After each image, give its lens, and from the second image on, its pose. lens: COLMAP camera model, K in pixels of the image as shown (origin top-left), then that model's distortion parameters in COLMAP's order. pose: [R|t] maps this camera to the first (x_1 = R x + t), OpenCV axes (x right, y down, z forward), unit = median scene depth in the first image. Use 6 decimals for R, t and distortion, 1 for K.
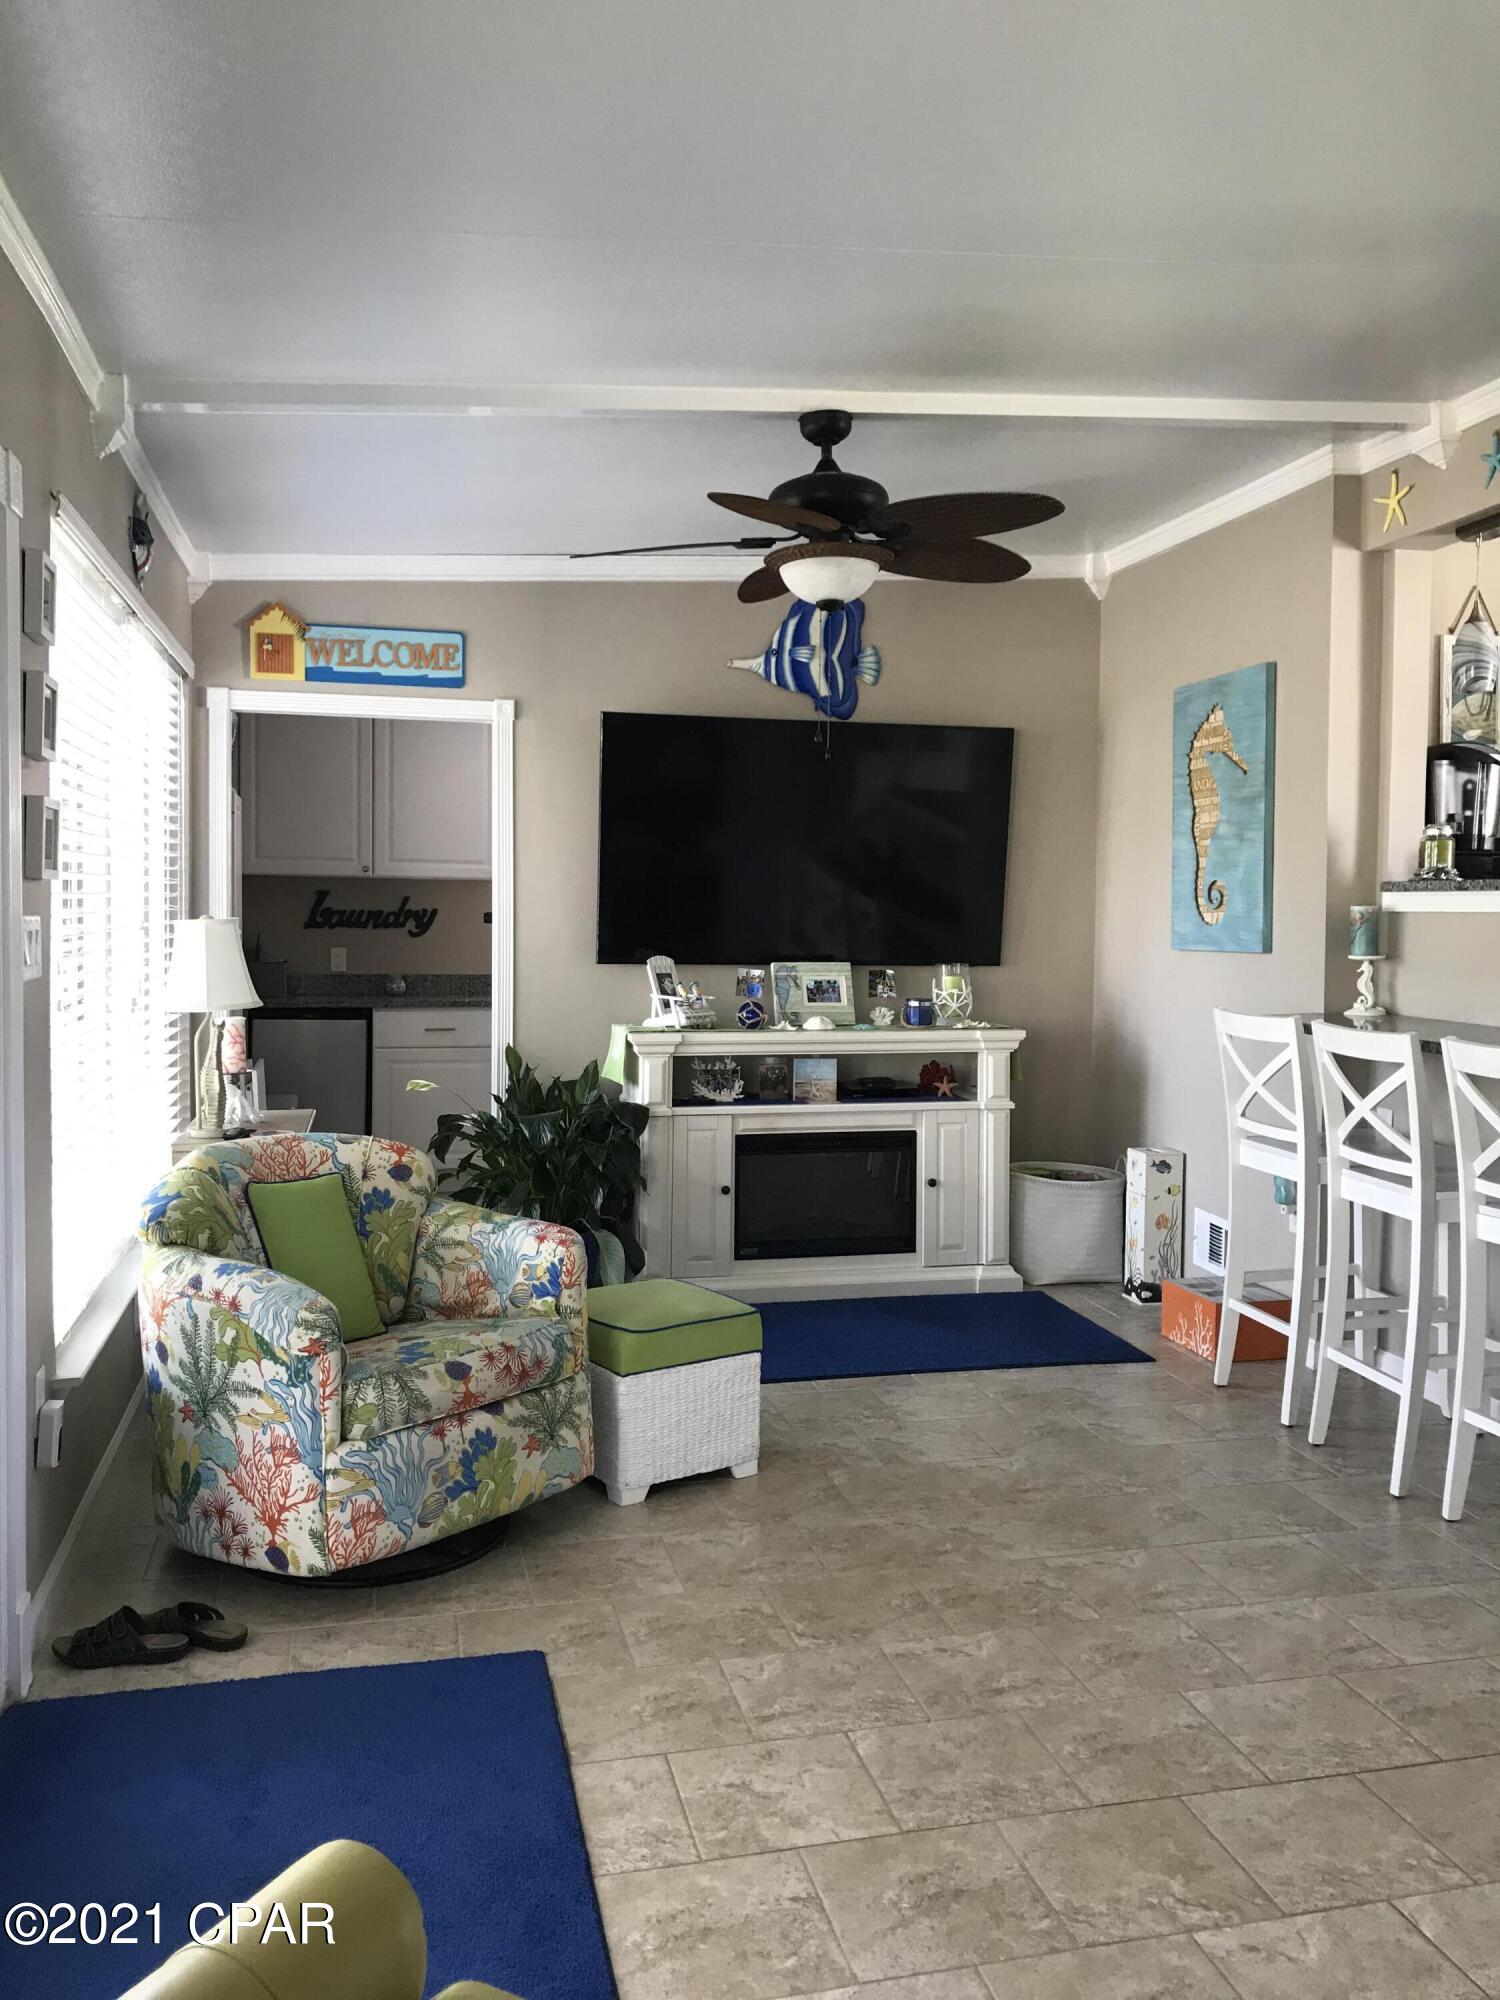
lens RADIAL K [[1665.1, 0, 752.7], [0, 1665.1, 995.6], [0, 0, 1]] dist [0.059167, -0.010318]
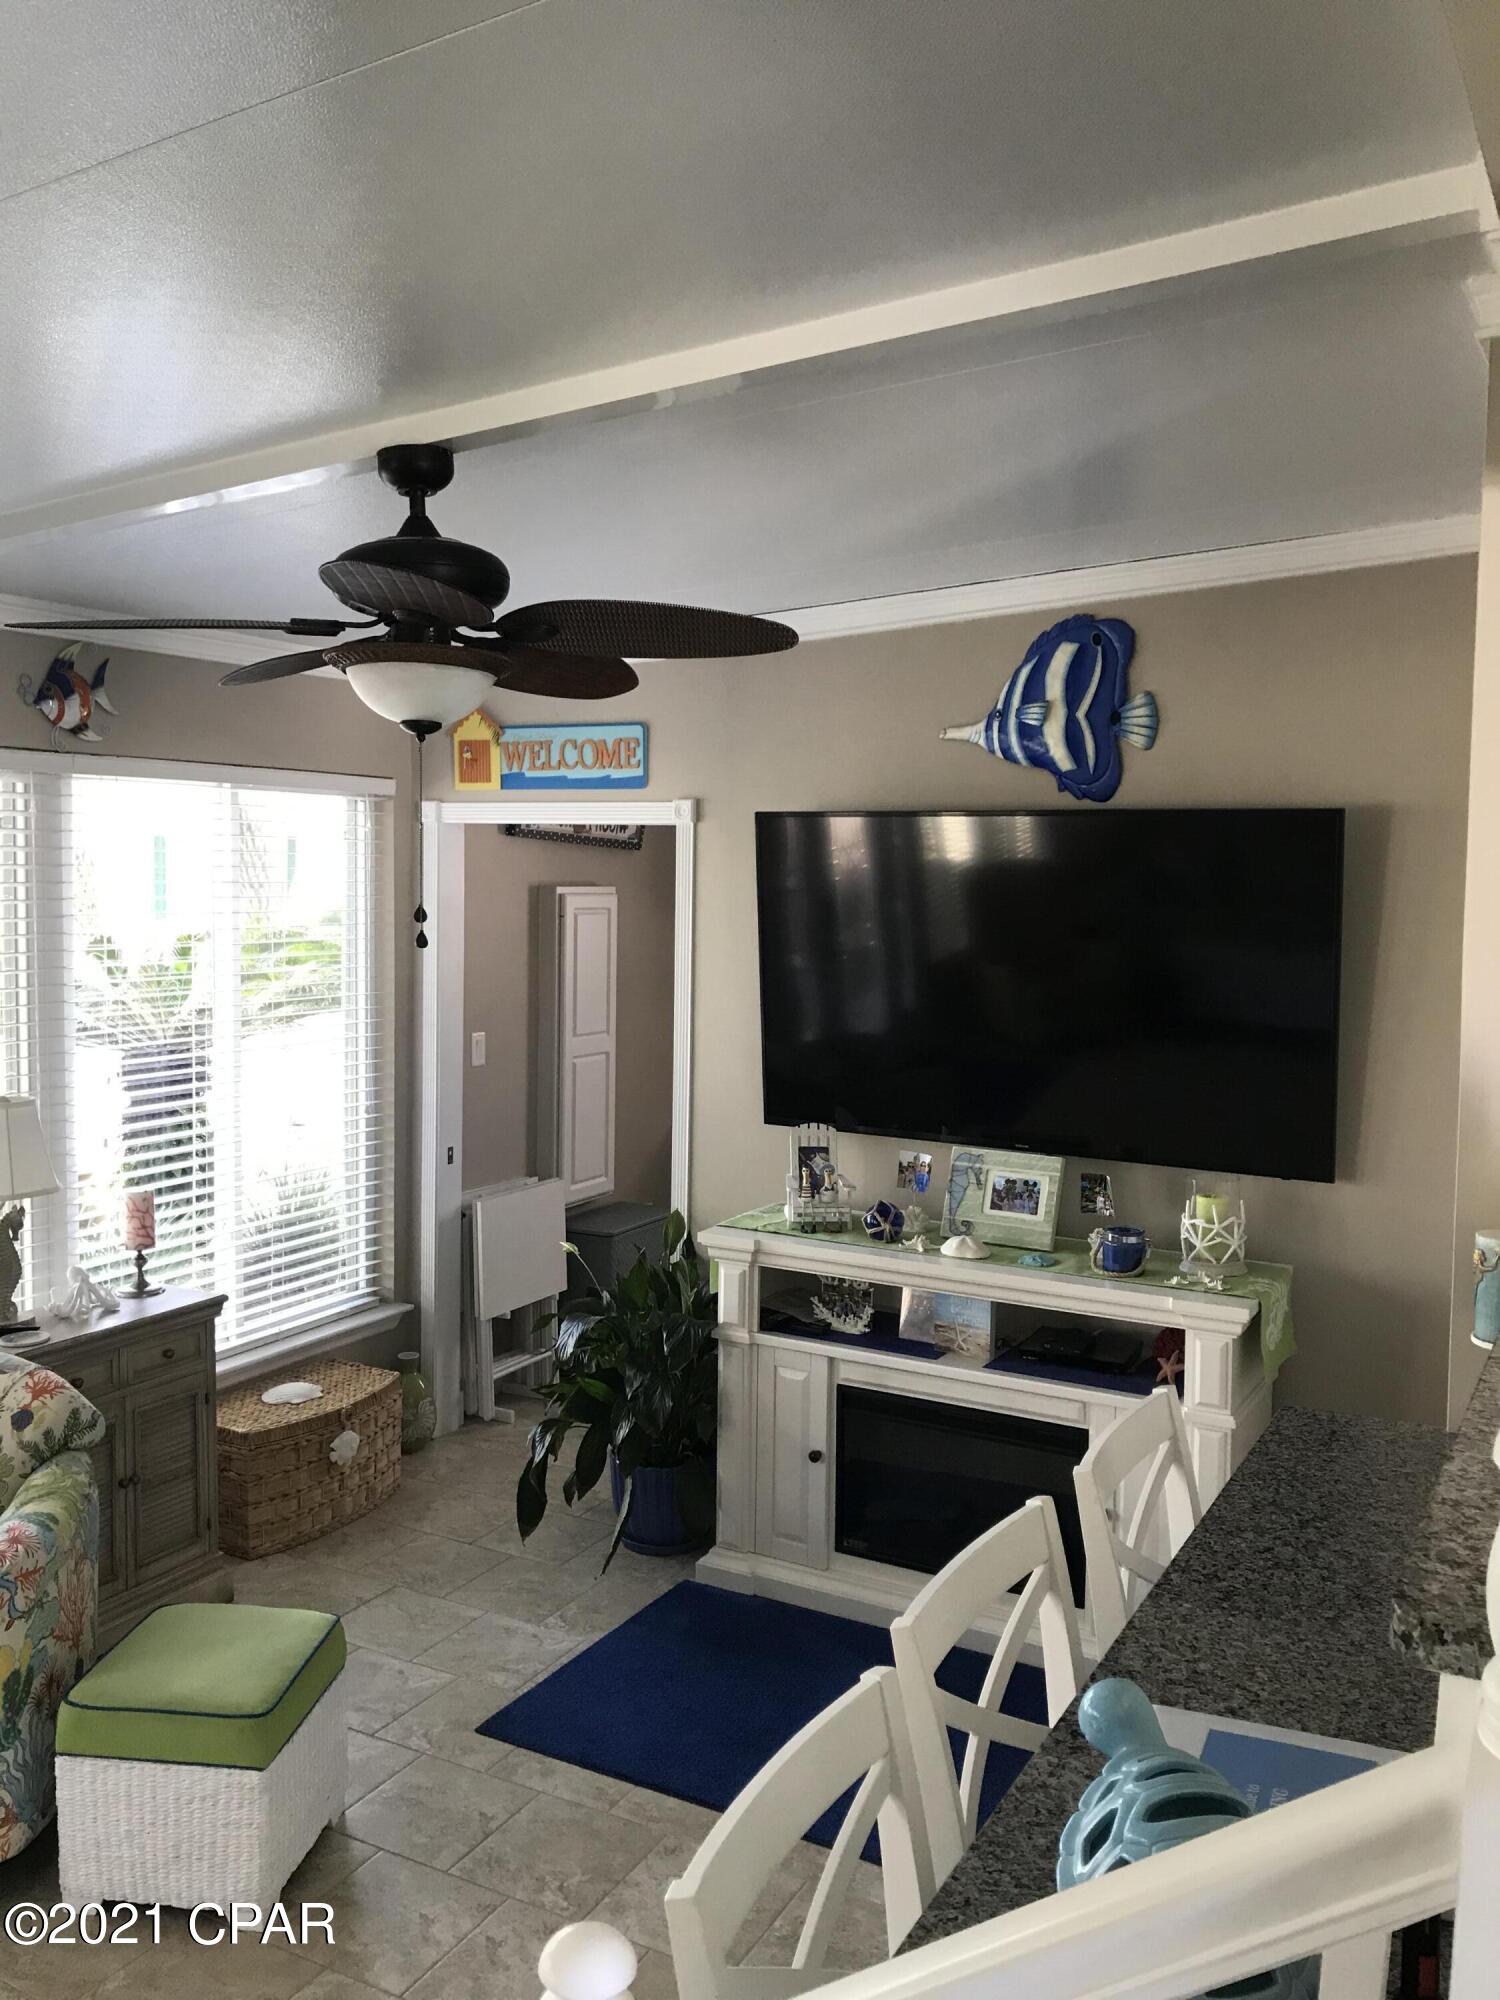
lens RADIAL K [[1665.1, 0, 747.1], [0, 1665.1, 984.4], [0, 0, 1]] dist [0.059167, -0.010318]
pose [[0.737233, 0.044007, -0.674204, 0.435346], [-0.038856, 0.998987, 0.022718, -0.104500], [0.674521, 0.009448, 0.738195, 0.407784]]
